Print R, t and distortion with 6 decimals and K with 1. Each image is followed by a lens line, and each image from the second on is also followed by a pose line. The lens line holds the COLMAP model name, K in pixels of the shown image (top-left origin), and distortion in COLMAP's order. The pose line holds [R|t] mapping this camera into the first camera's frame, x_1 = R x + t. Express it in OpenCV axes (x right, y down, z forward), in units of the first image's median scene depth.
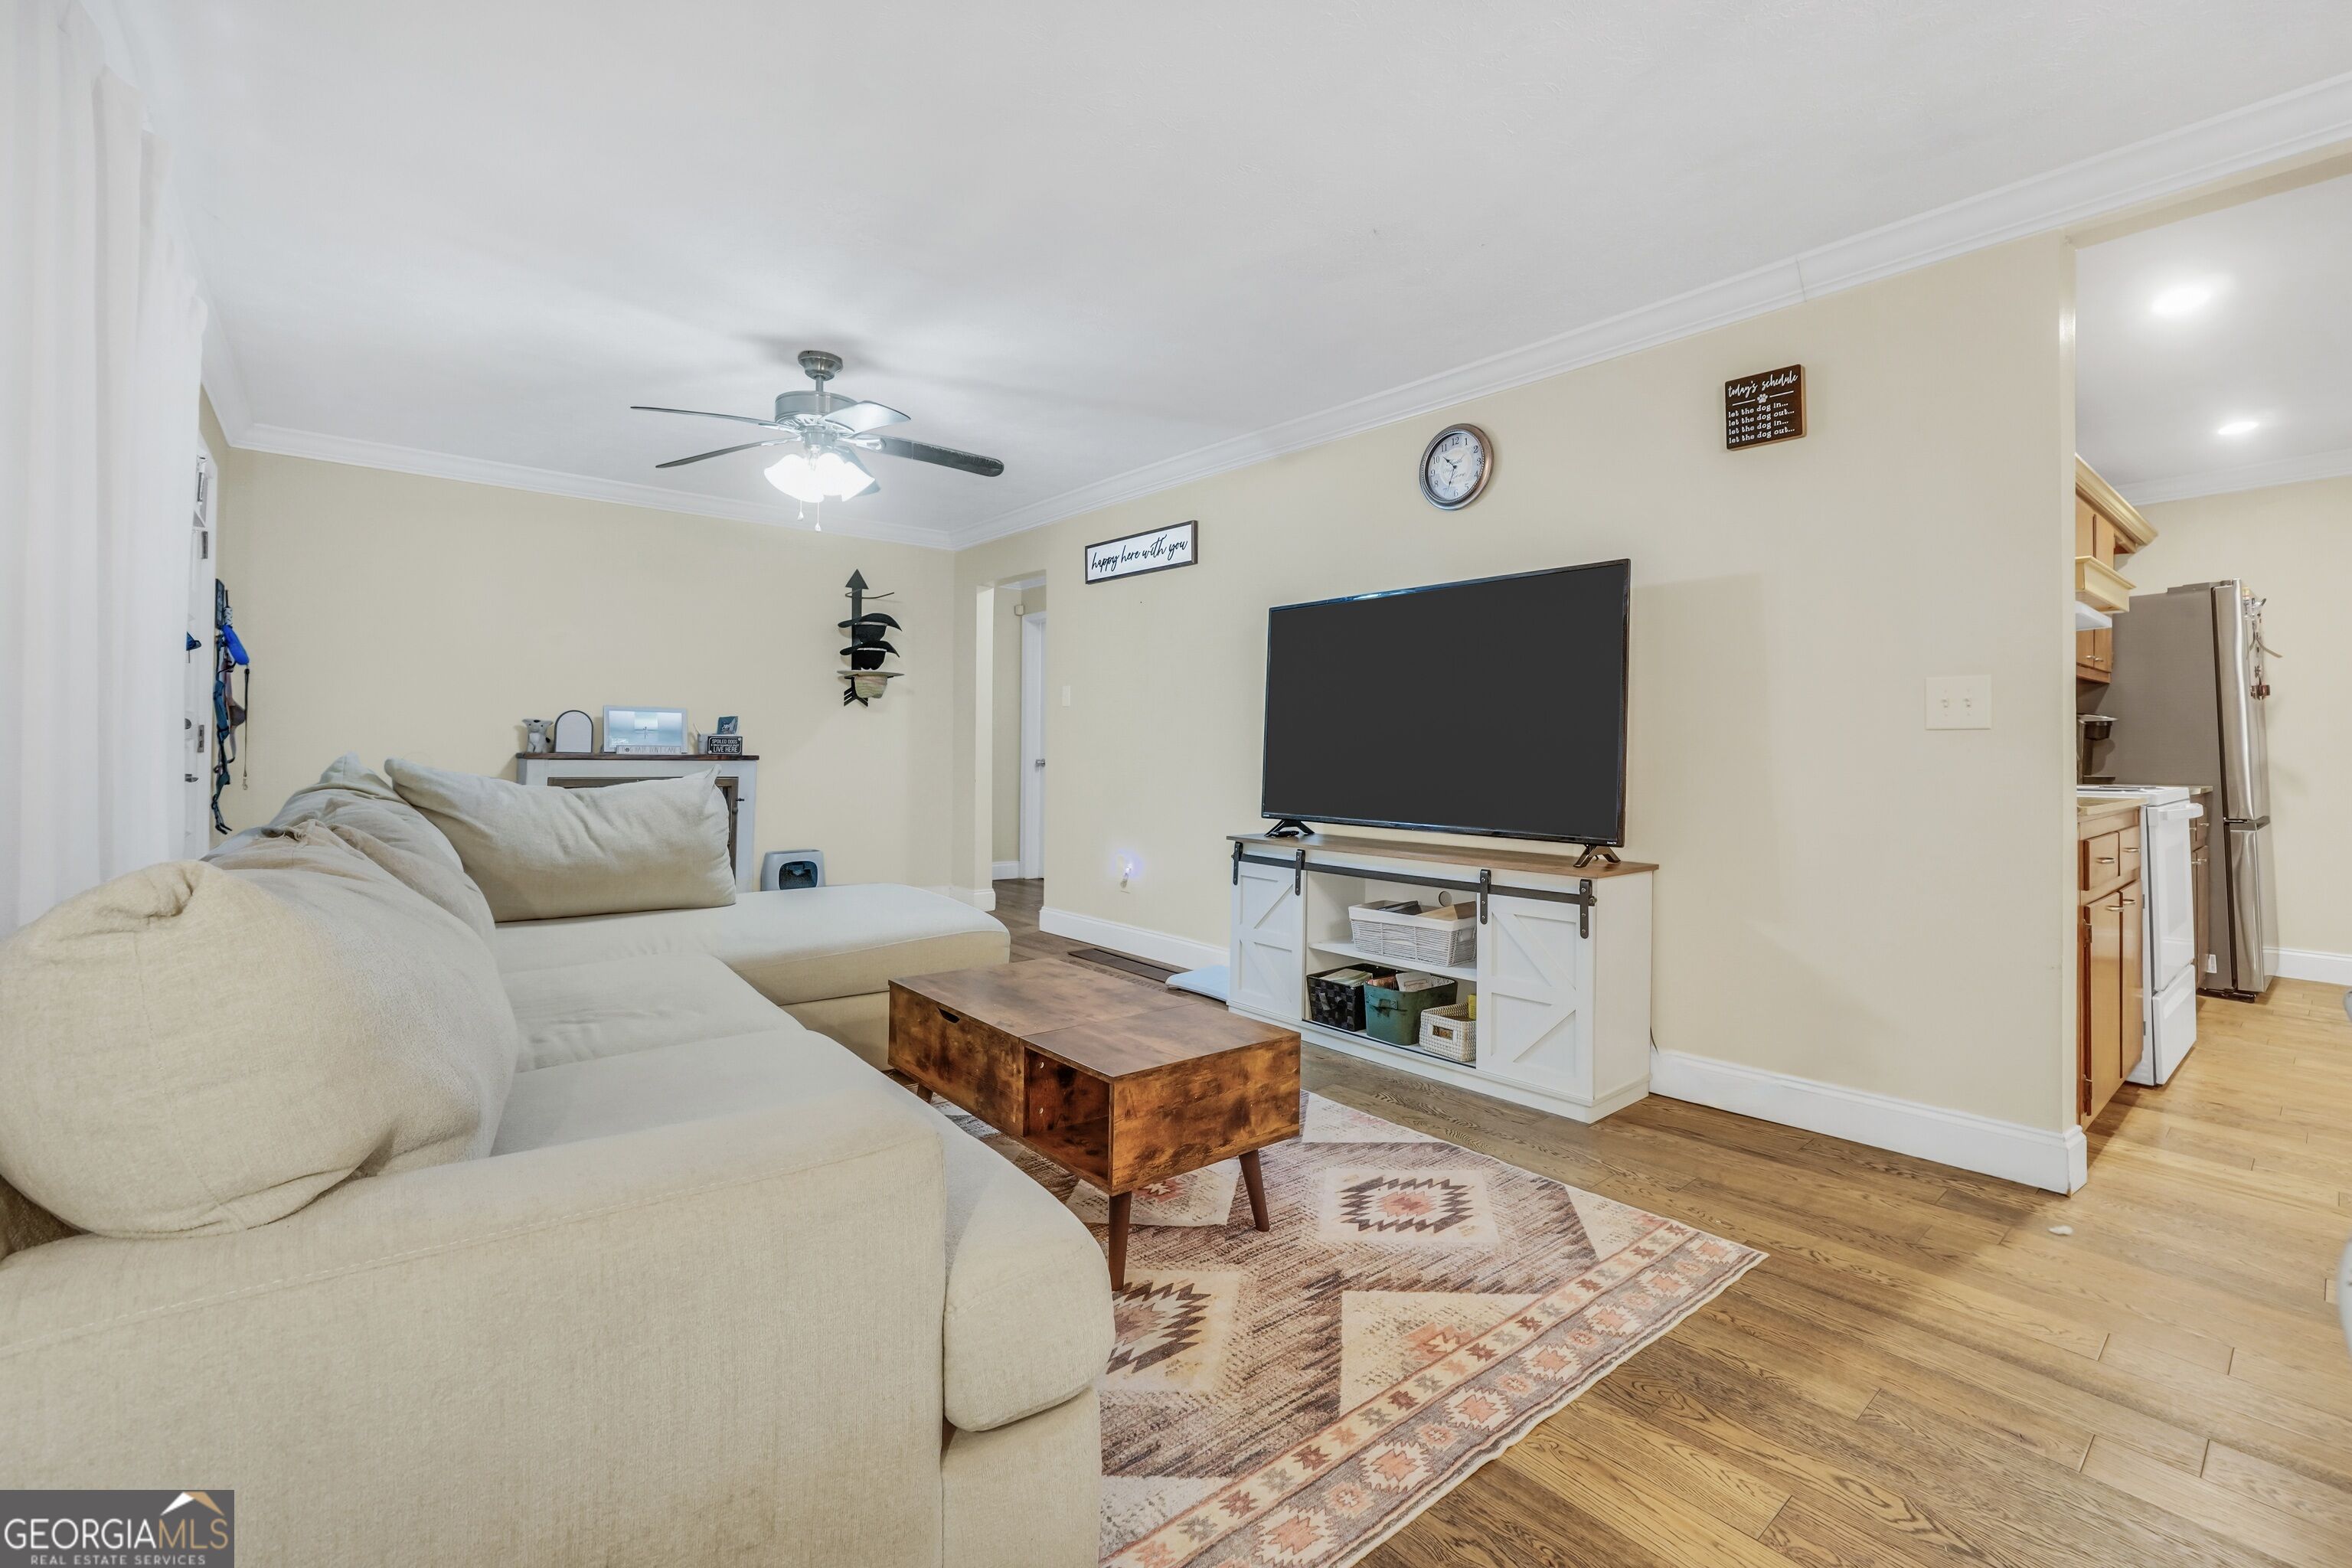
lens RADIAL K [[1015.1, 0, 1170.6], [0, 1015.1, 741.9], [0, 0, 1]] dist [-0.018477, 0.000355]
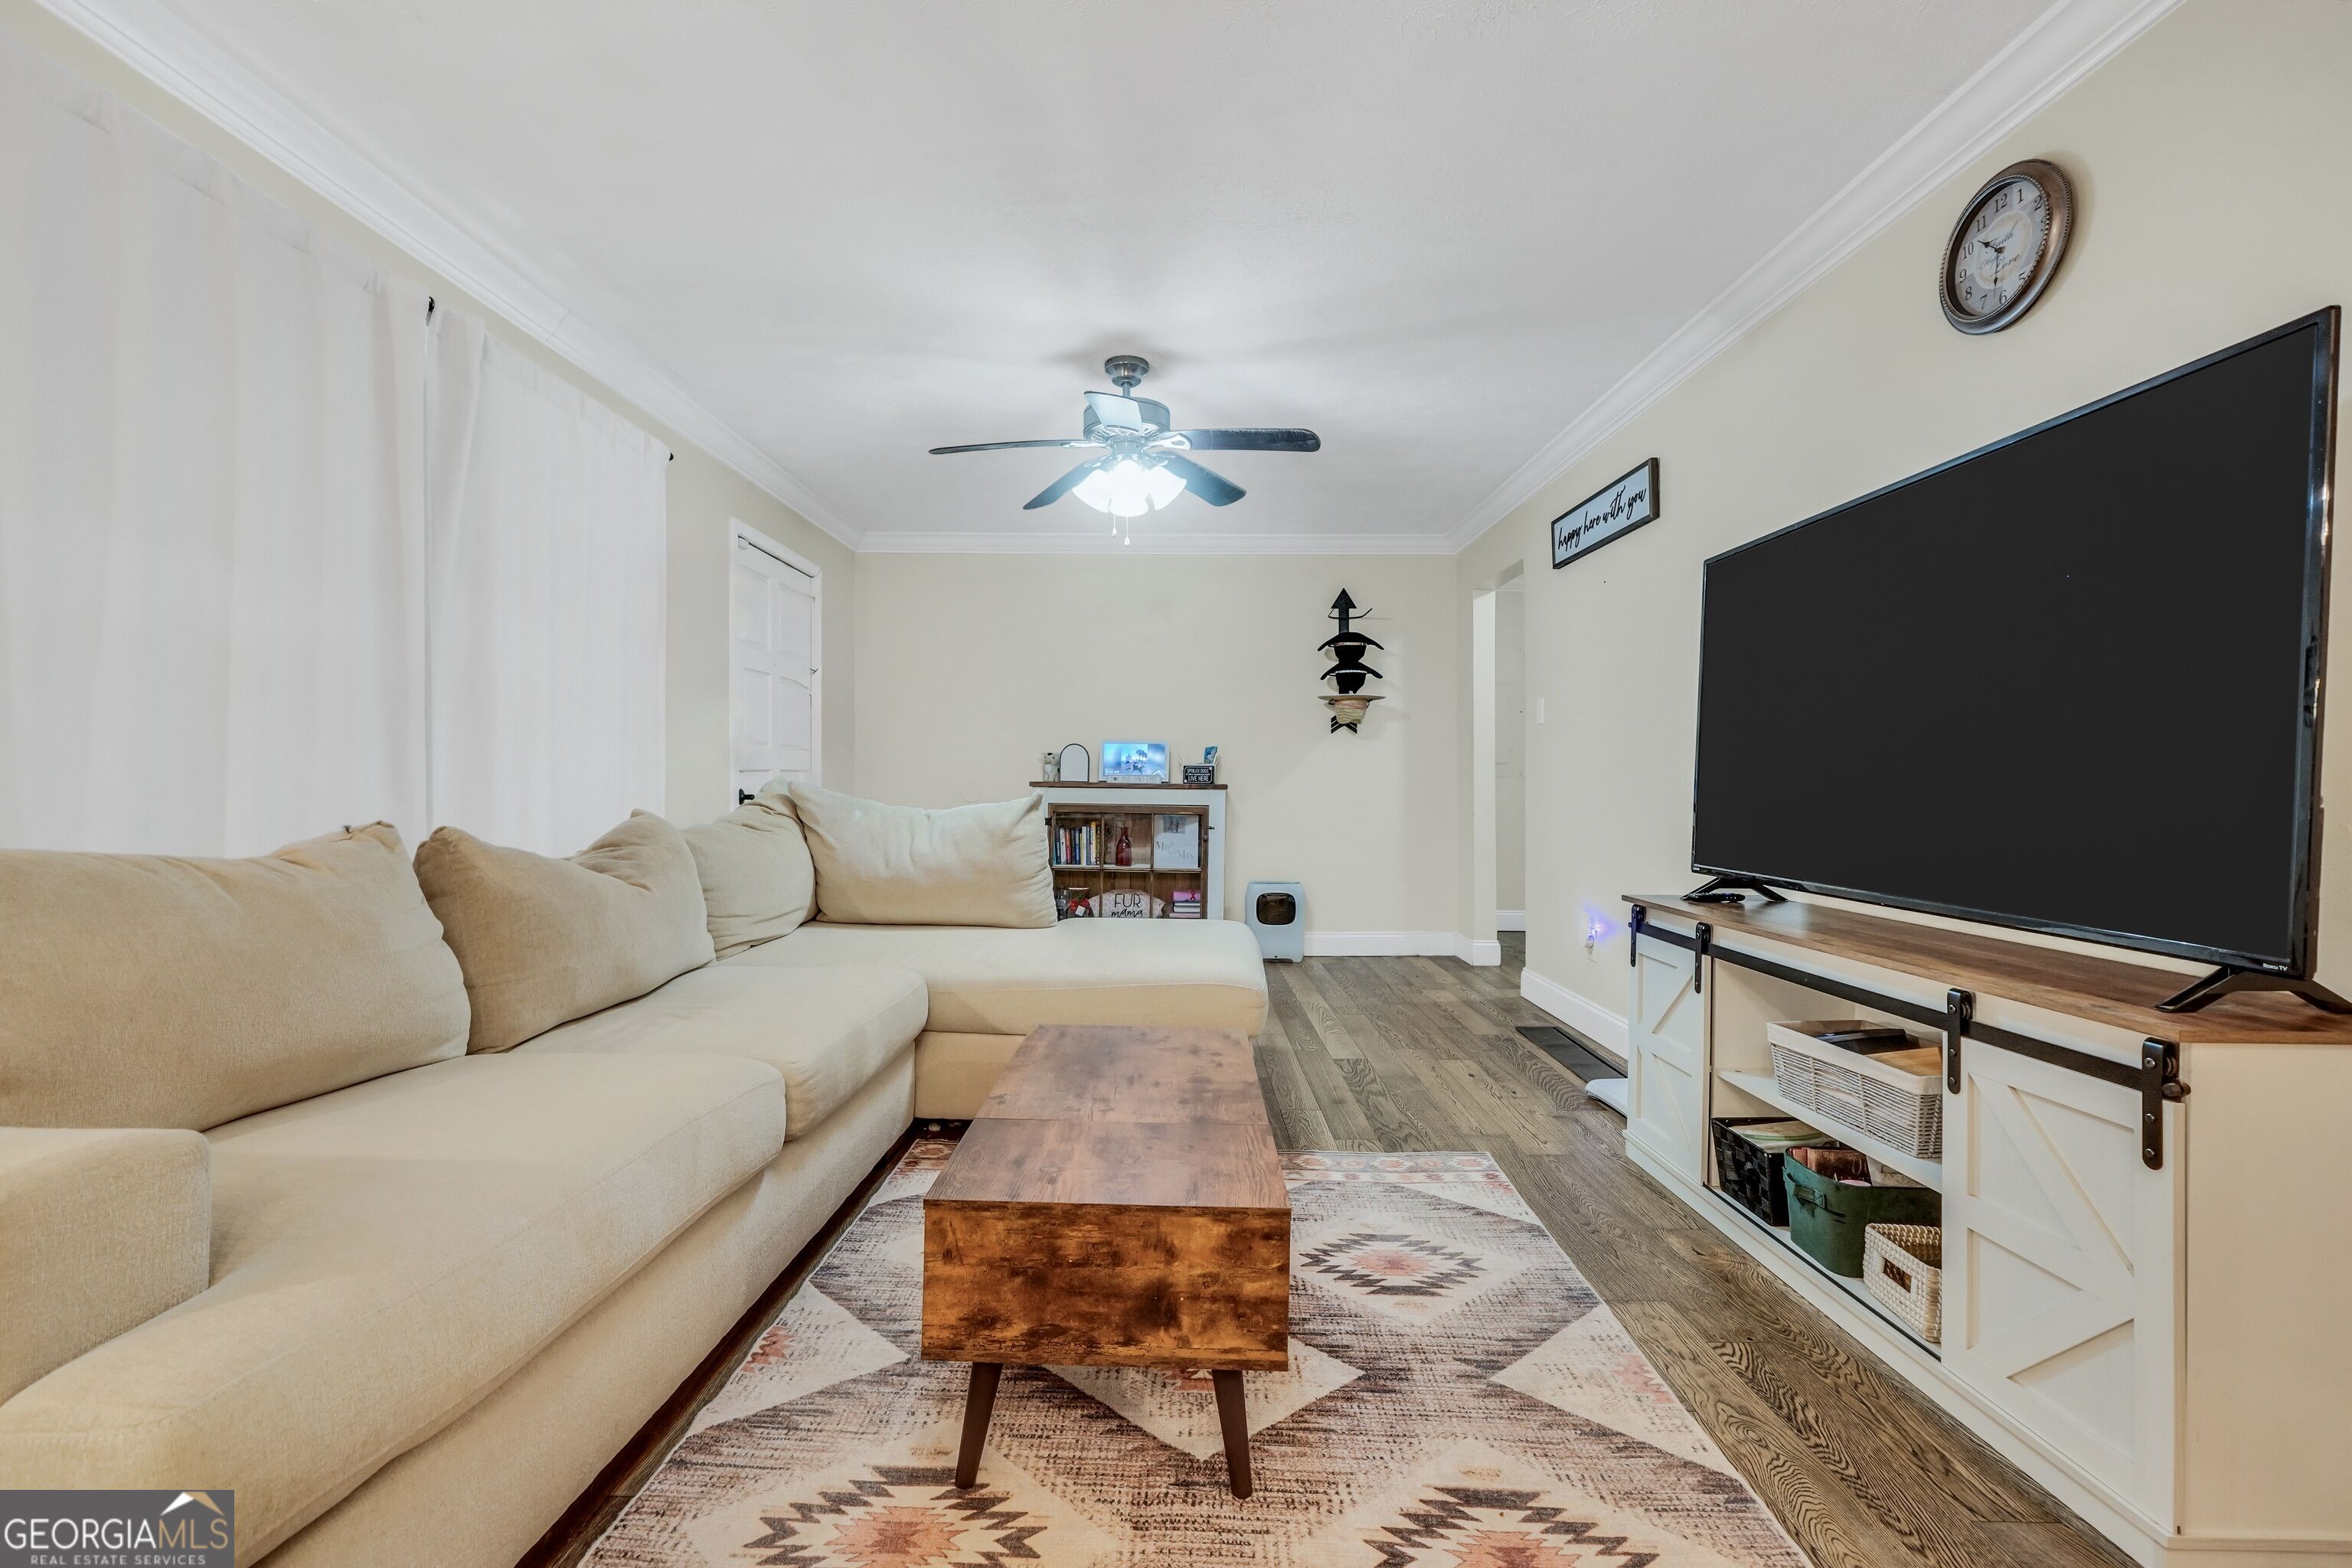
lens RADIAL K [[1005.3, 0, 1168.9], [0, 1005.3, 784.1], [0, 0, 1]] dist [-0.019842, 0.007245]
pose [[0.757210, -0.001481, -0.653170, 0.327179], [0.004461, 0.999986, 0.002905, 0.015867], [0.653157, -0.005114, 0.757206, 0.333314]]
